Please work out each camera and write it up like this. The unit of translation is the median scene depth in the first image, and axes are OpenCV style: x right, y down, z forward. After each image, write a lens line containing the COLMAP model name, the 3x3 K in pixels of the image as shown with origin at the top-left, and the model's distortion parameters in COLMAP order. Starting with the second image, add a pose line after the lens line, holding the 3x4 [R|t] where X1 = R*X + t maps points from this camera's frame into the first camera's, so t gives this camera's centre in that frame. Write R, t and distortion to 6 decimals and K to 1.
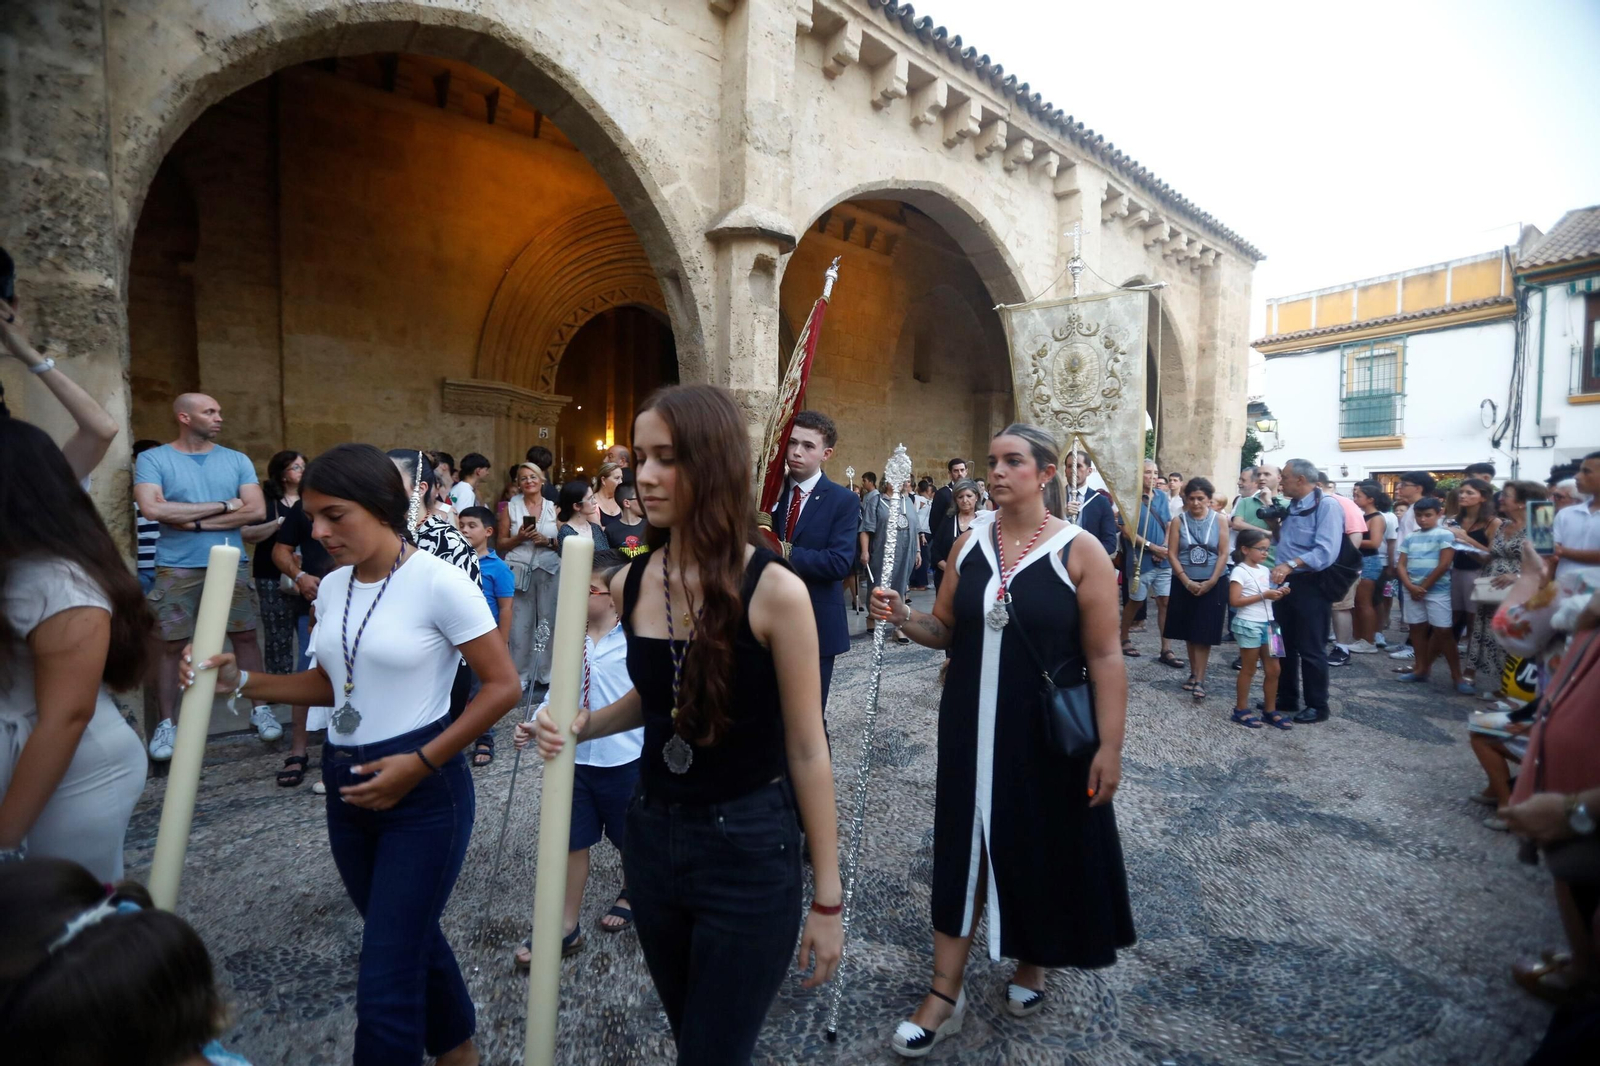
lens RADIAL K [[728.0, 0, 797.4], [0, 728.0, 537.5], [0, 0, 1]] dist [-0.070492, 0.029108]
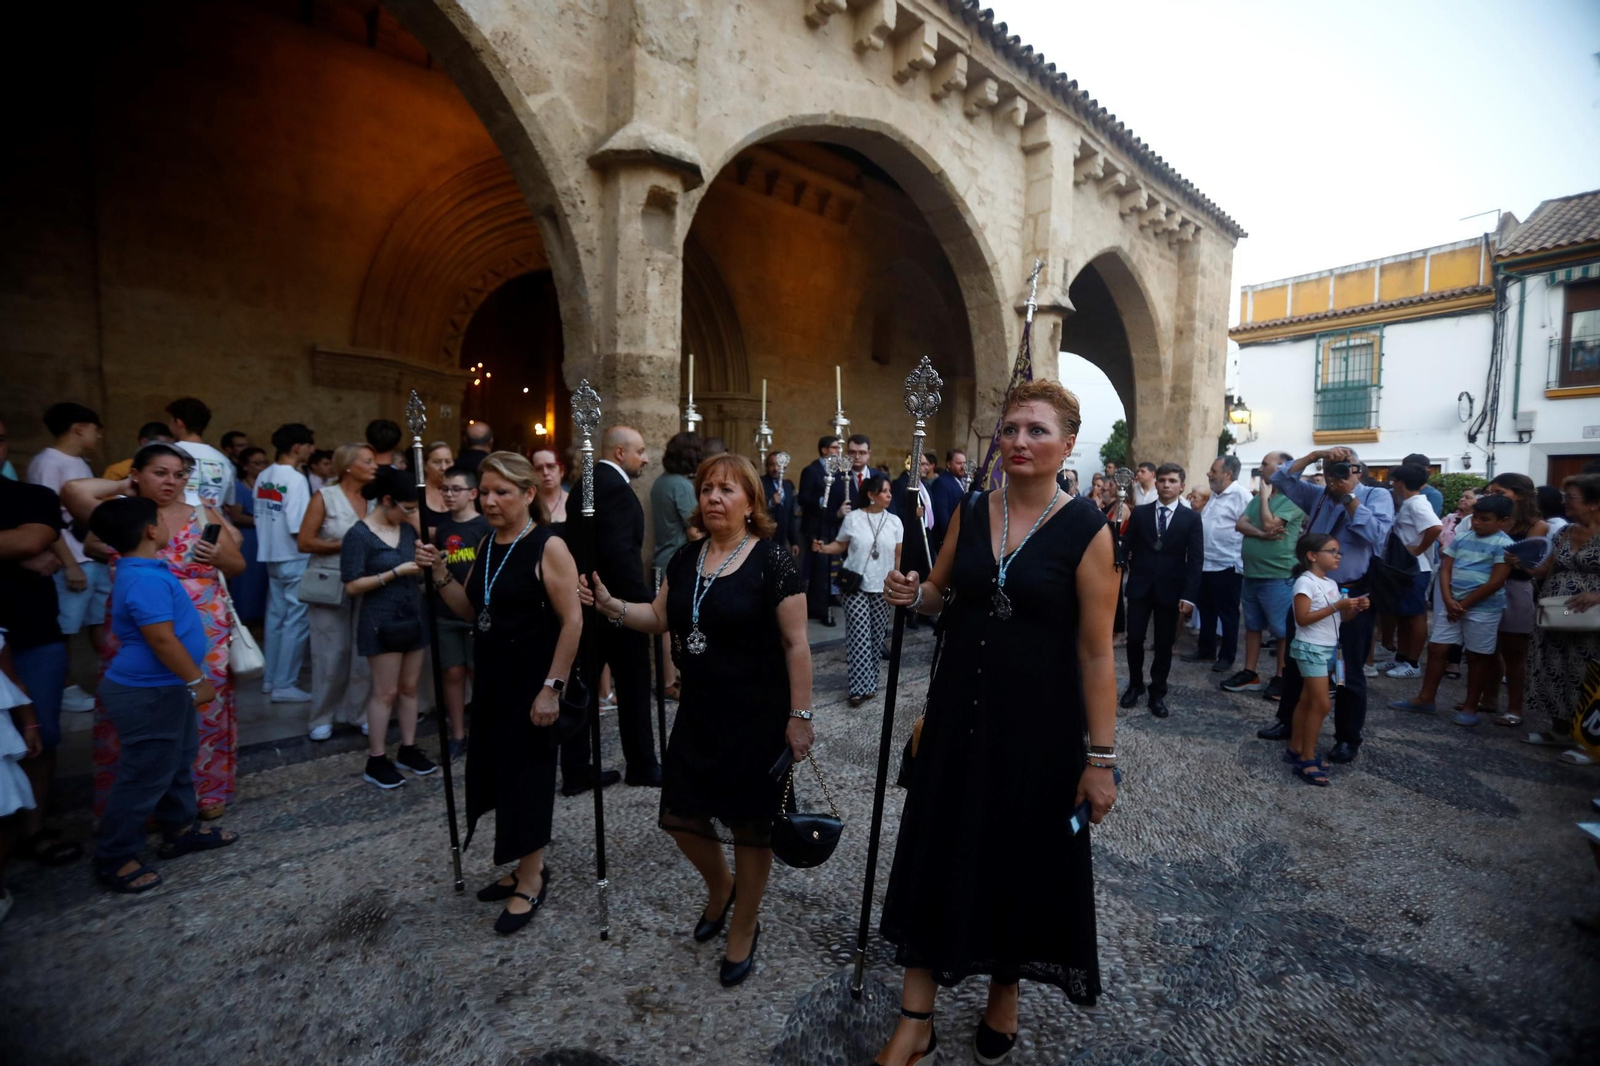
lens RADIAL K [[728.7, 0, 801.6], [0, 728.7, 537.6], [0, 0, 1]] dist [-0.066621, 0.025848]
pose [[0.999015, 0.005303, 0.044052, 0.051430], [-0.005919, 0.999886, 0.013869, -0.007665], [-0.043973, -0.014116, 0.998933, 0.121739]]
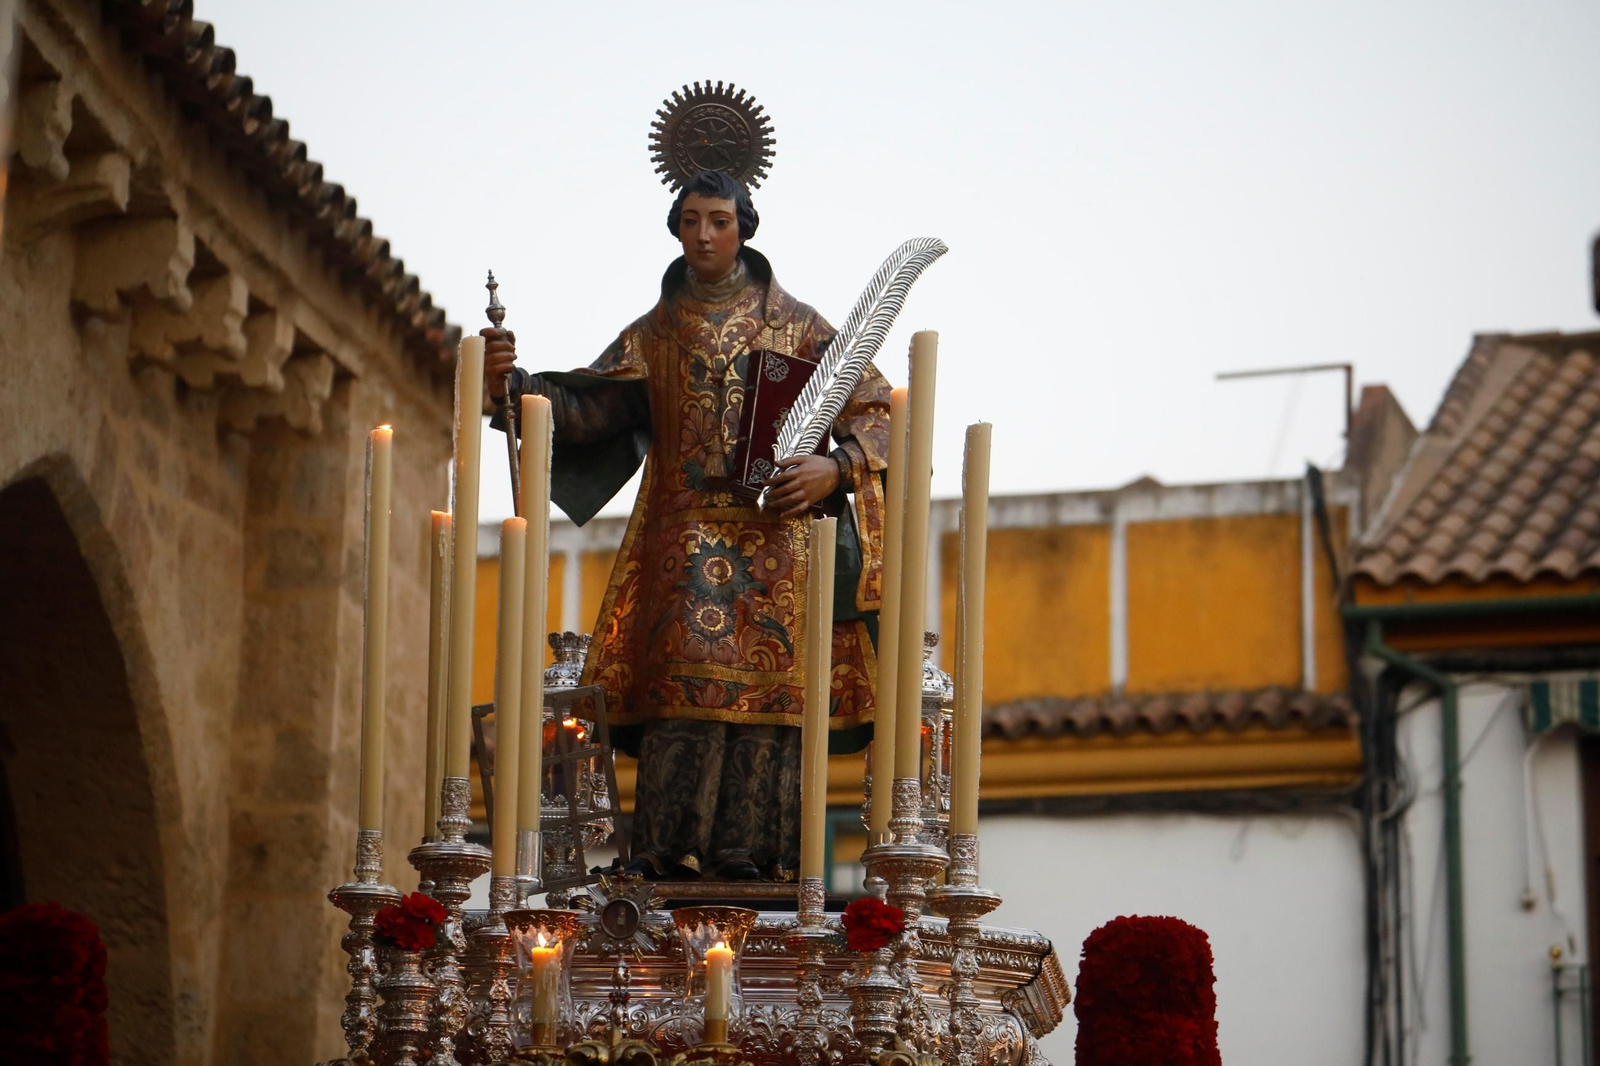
lens RADIAL K [[5500.9, 0, 795.4], [0, 5500.9, 585.6], [0, 0, 1]] dist [0.797652, 0.798476]
pose [[0.742972, 0.129515, 0.656672, -0.419251], [0.026706, 0.974582, -0.222432, -0.000250], [-0.668790, 0.182798, 0.720628, -0.239841]]
